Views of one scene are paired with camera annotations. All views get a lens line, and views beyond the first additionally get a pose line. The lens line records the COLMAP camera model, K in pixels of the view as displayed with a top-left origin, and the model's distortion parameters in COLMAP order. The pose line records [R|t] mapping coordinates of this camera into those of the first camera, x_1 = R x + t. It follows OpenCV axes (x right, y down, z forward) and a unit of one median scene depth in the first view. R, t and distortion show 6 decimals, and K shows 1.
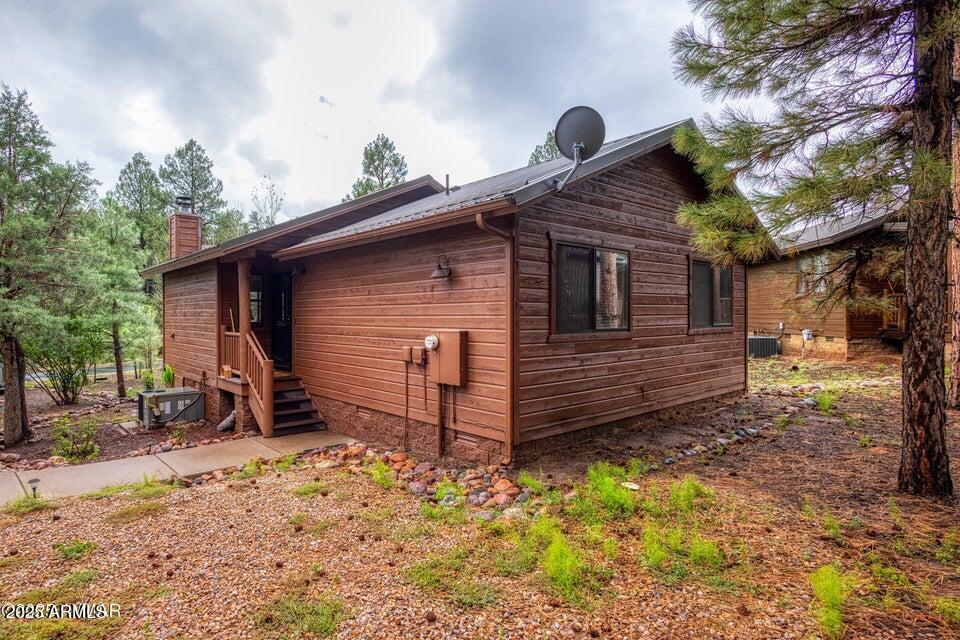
lens RADIAL K [[519.6, 0, 479.5], [0, 519.6, 317.7], [0, 0, 1]] dist [0.001422, 0.000153]
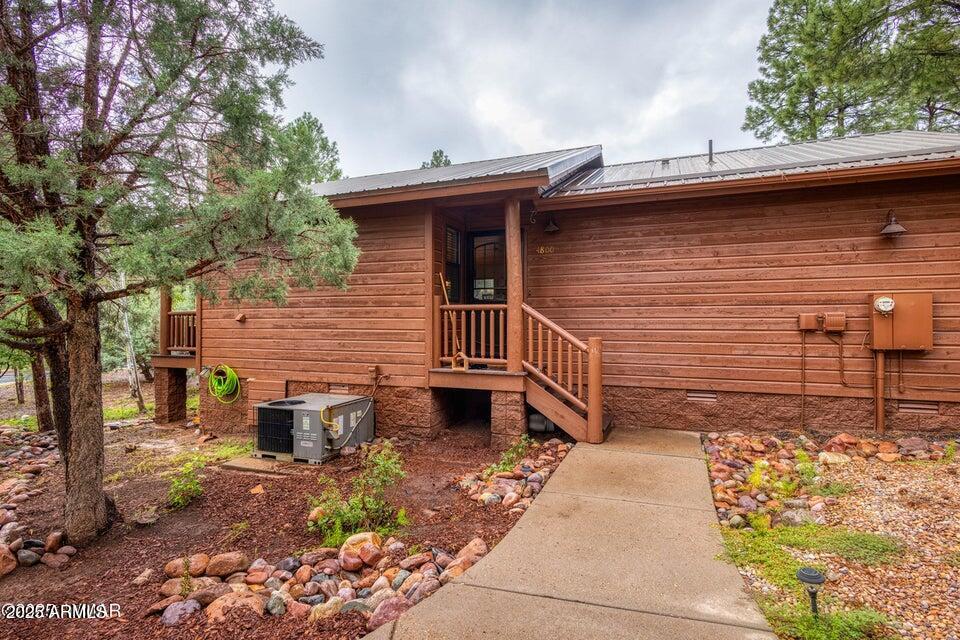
lens RADIAL K [[439.8, 0, 480.2], [0, 439.8, 321.6], [0, 0, 1]] dist [0.002695, 0.000273]
pose [[0.871460, 0.002722, 0.490460, -0.841366], [0.005456, 0.999869, -0.015244, 0.065985], [-0.490437, 0.015961, 0.871331, 0.528622]]
